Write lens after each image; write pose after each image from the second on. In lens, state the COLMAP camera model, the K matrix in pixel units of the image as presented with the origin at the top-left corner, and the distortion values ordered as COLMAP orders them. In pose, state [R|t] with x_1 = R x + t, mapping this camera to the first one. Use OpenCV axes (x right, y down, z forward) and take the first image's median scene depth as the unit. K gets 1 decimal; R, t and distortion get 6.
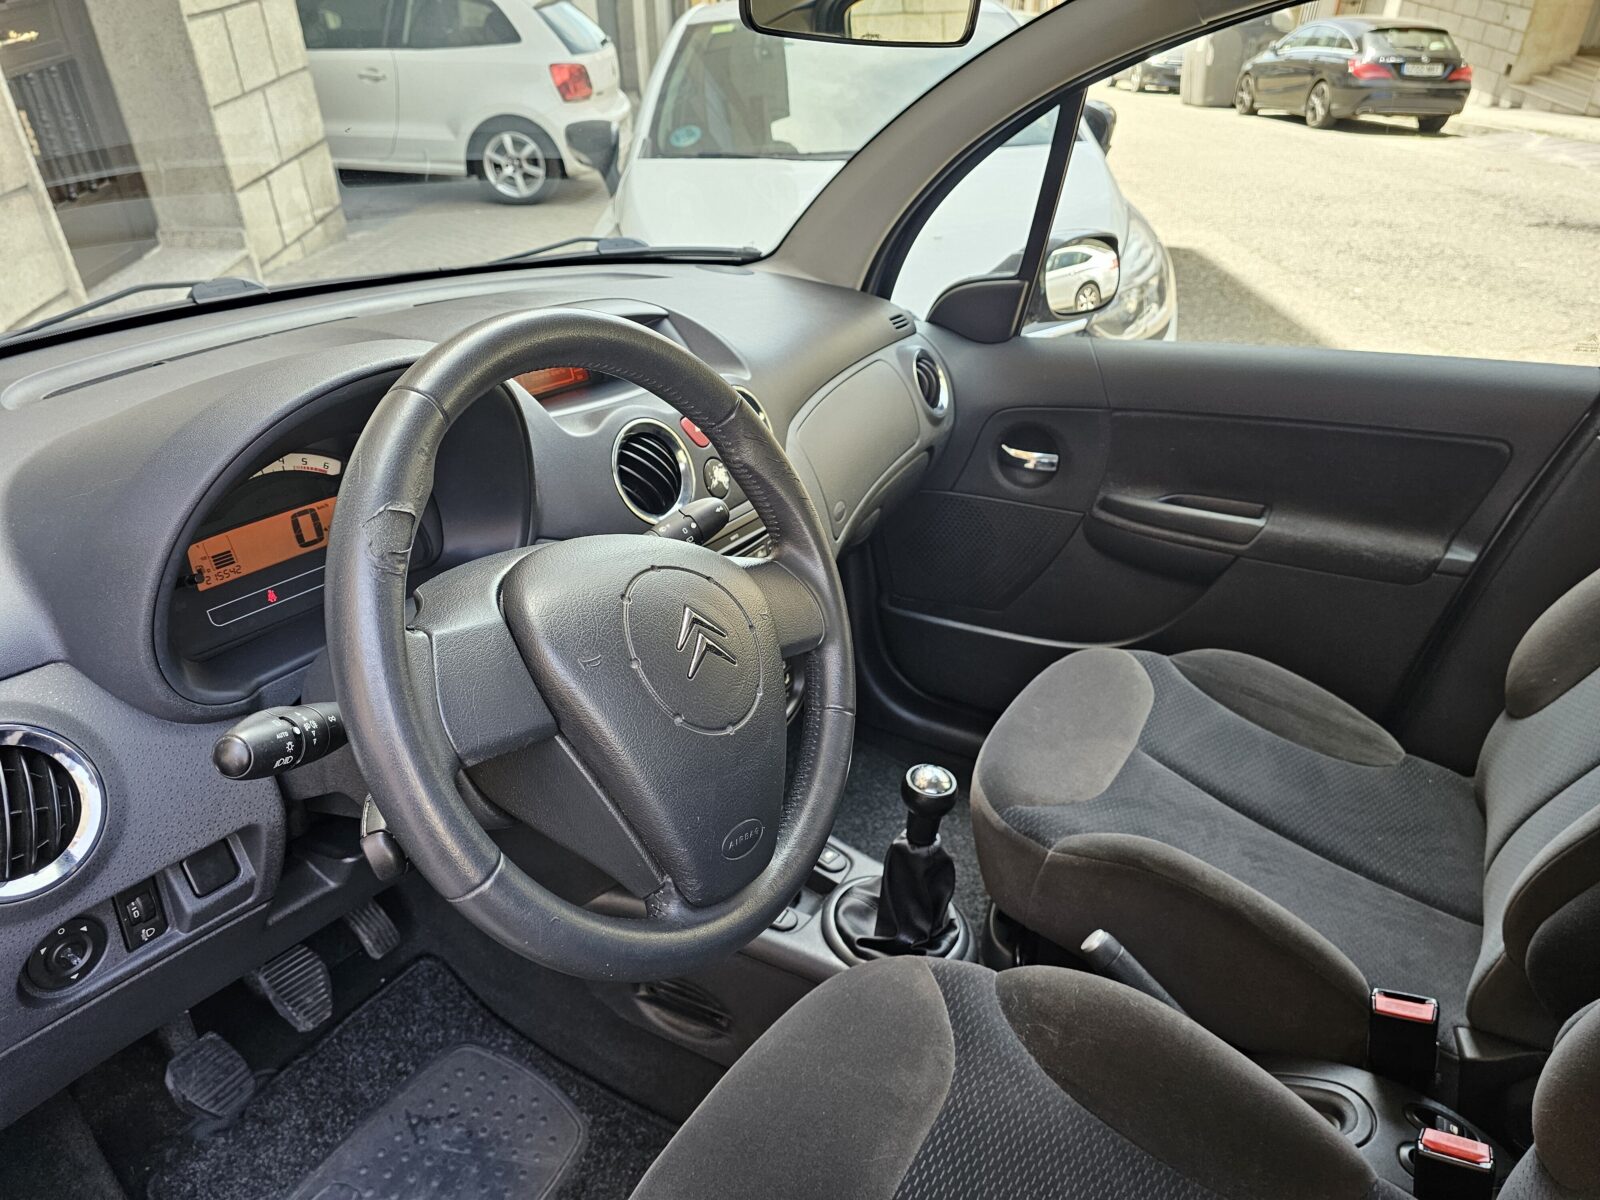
lens RADIAL K [[1094.5, 0, 786.8], [0, 1094.5, 592.2], [0, 0, 1]] dist [0.010786, -0.020422]
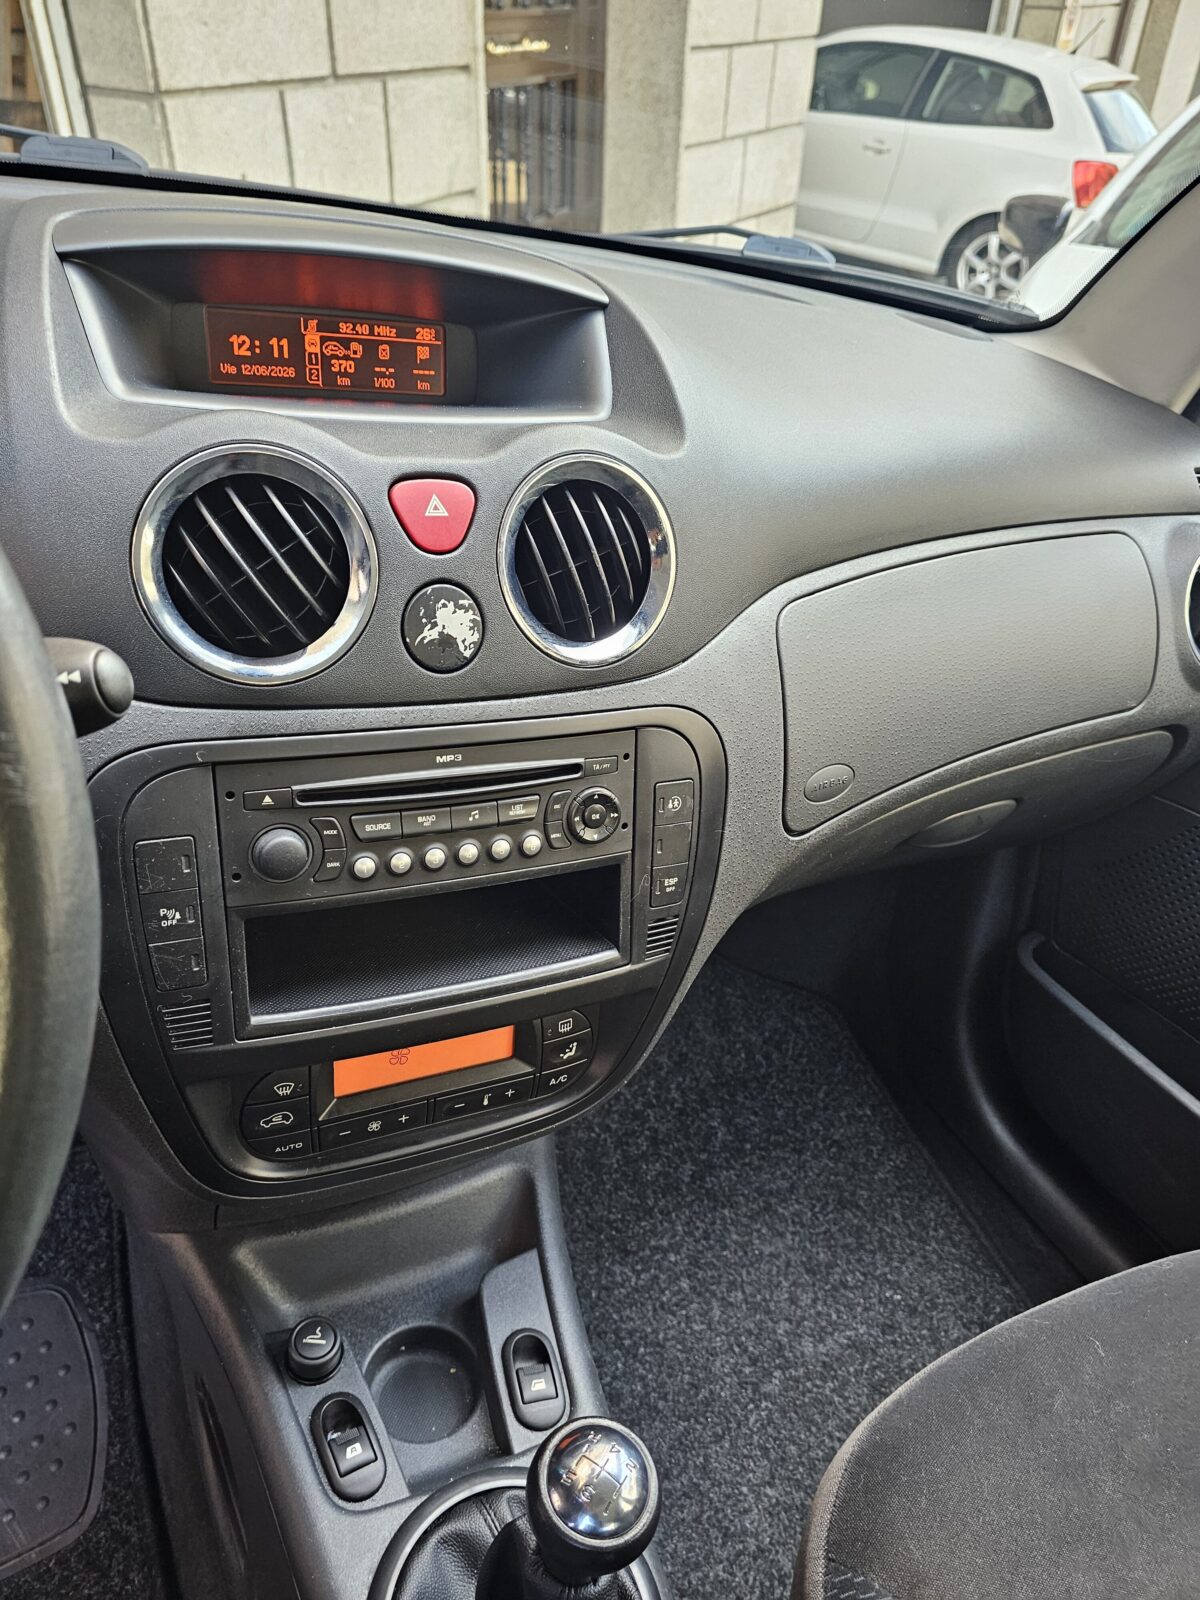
lens RADIAL K [[1094.5, 0, 594.5], [0, 1094.5, 786.2], [0, 0, 1]] dist [0.010786, -0.020422]
pose [[0.819890, 0.367957, -0.438621, 0.148824], [-0.342309, 0.929158, 0.139606, -0.087876], [0.458917, 0.035682, 0.887762, 0.427196]]
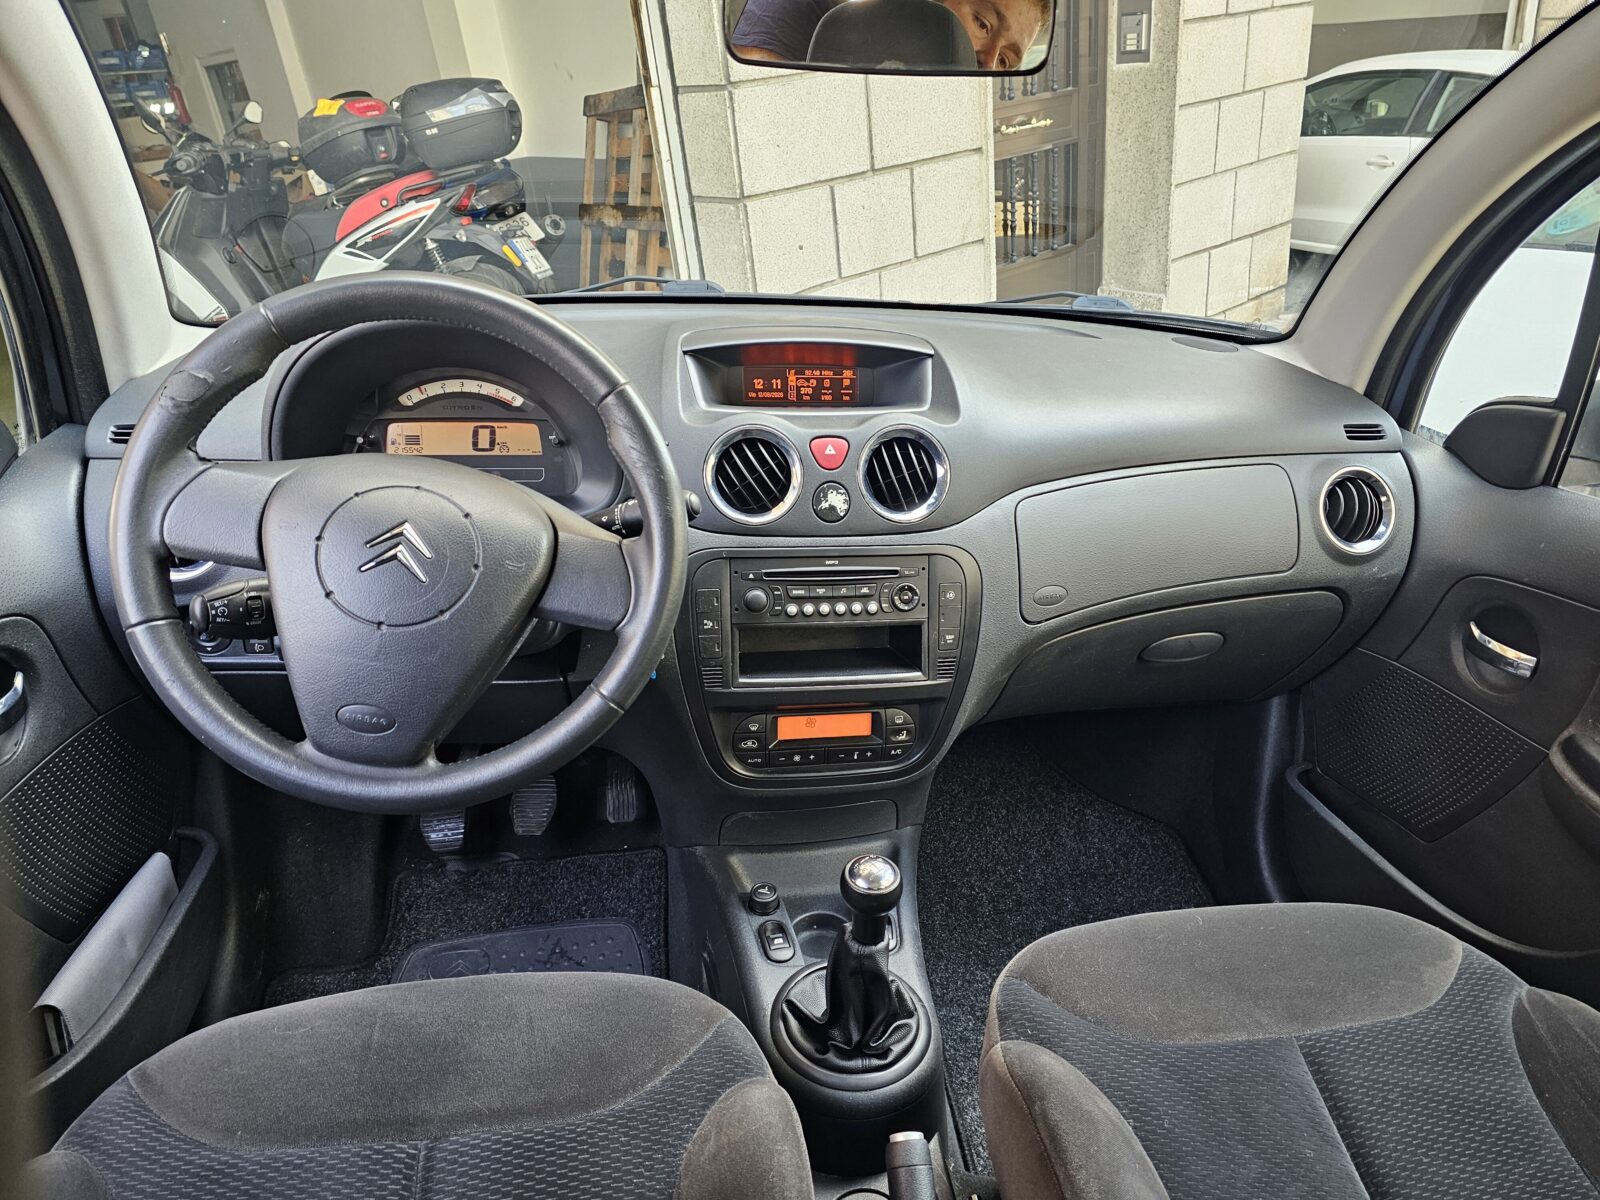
lens RADIAL K [[1094.5, 0, 813.1], [0, 1094.5, 563.8], [0, 0, 1]] dist [0.010786, -0.020422]
pose [[0.643986, 0.272632, -0.714810, 0.462675], [-0.337899, 0.939634, 0.053962, -0.067981], [0.686372, 0.206783, 0.697234, 0.197114]]
